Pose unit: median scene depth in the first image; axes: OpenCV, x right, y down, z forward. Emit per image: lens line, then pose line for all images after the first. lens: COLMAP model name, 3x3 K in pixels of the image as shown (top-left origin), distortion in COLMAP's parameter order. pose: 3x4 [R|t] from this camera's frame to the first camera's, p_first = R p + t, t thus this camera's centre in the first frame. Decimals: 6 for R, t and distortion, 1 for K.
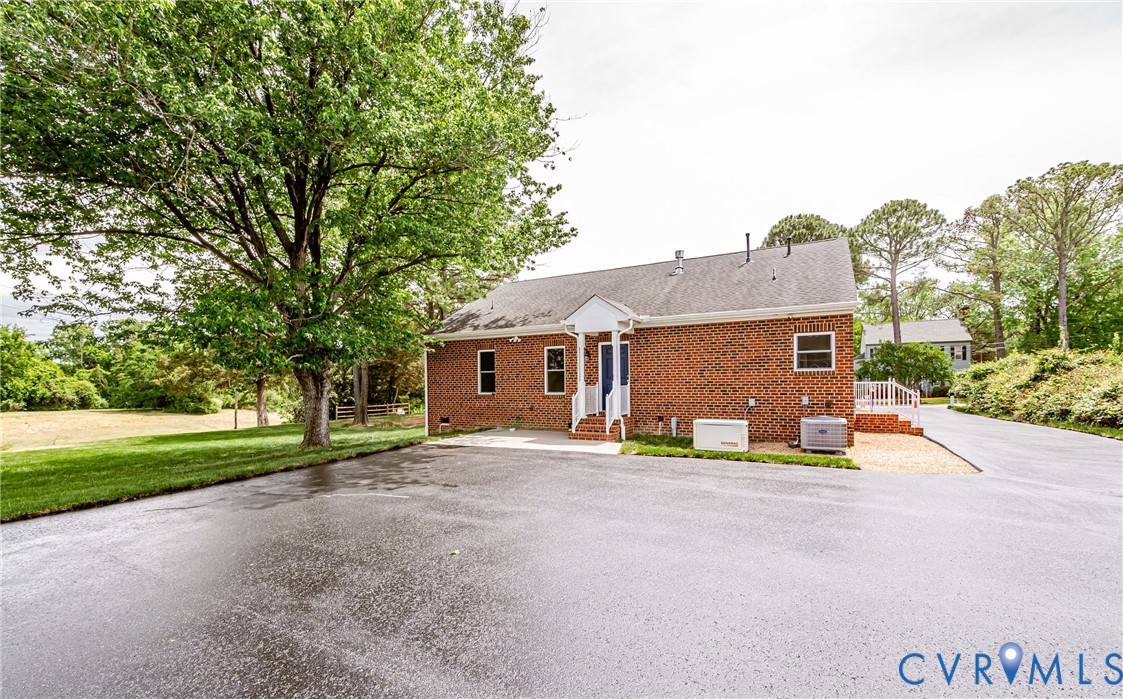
lens RADIAL K [[501.3, 0, 561.5], [0, 501.3, 349.5], [0, 0, 1]] dist [0.002483, 0.000015]
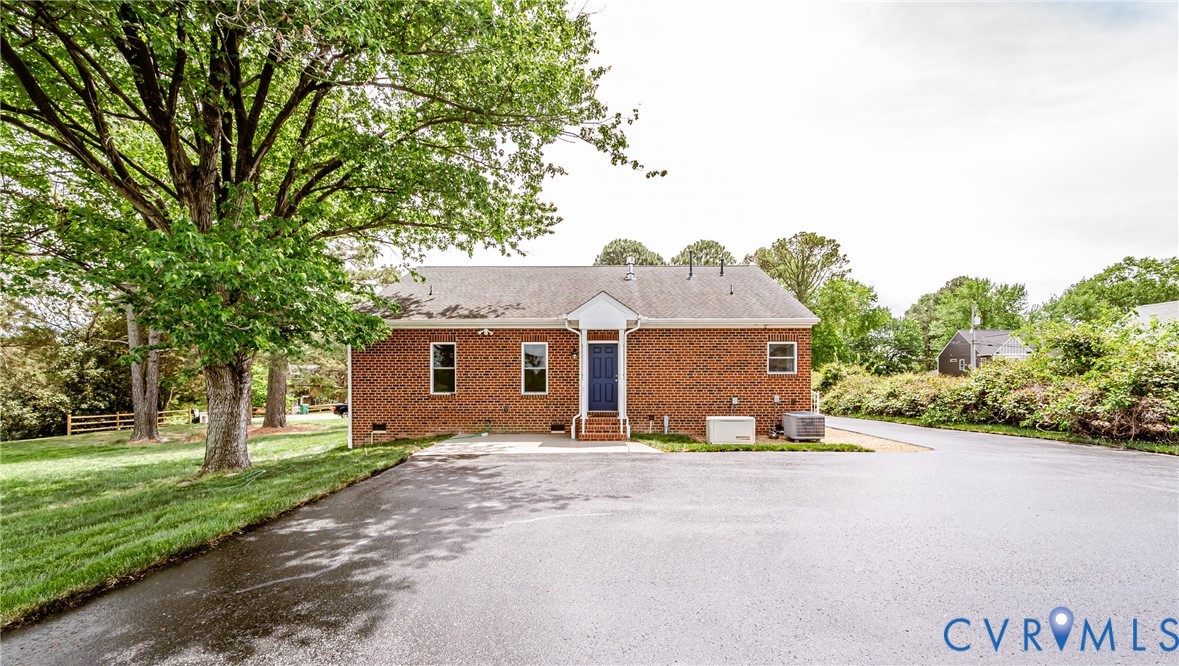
lens RADIAL K [[493.2, 0, 588.9], [0, 493.2, 362.0], [0, 0, 1]] dist [0.000684, 0.000147]
pose [[0.869188, 0.033568, 0.493342, -0.412913], [-0.040701, 0.999164, 0.003723, 0.025055], [-0.492804, -0.023315, 0.869828, 0.180433]]
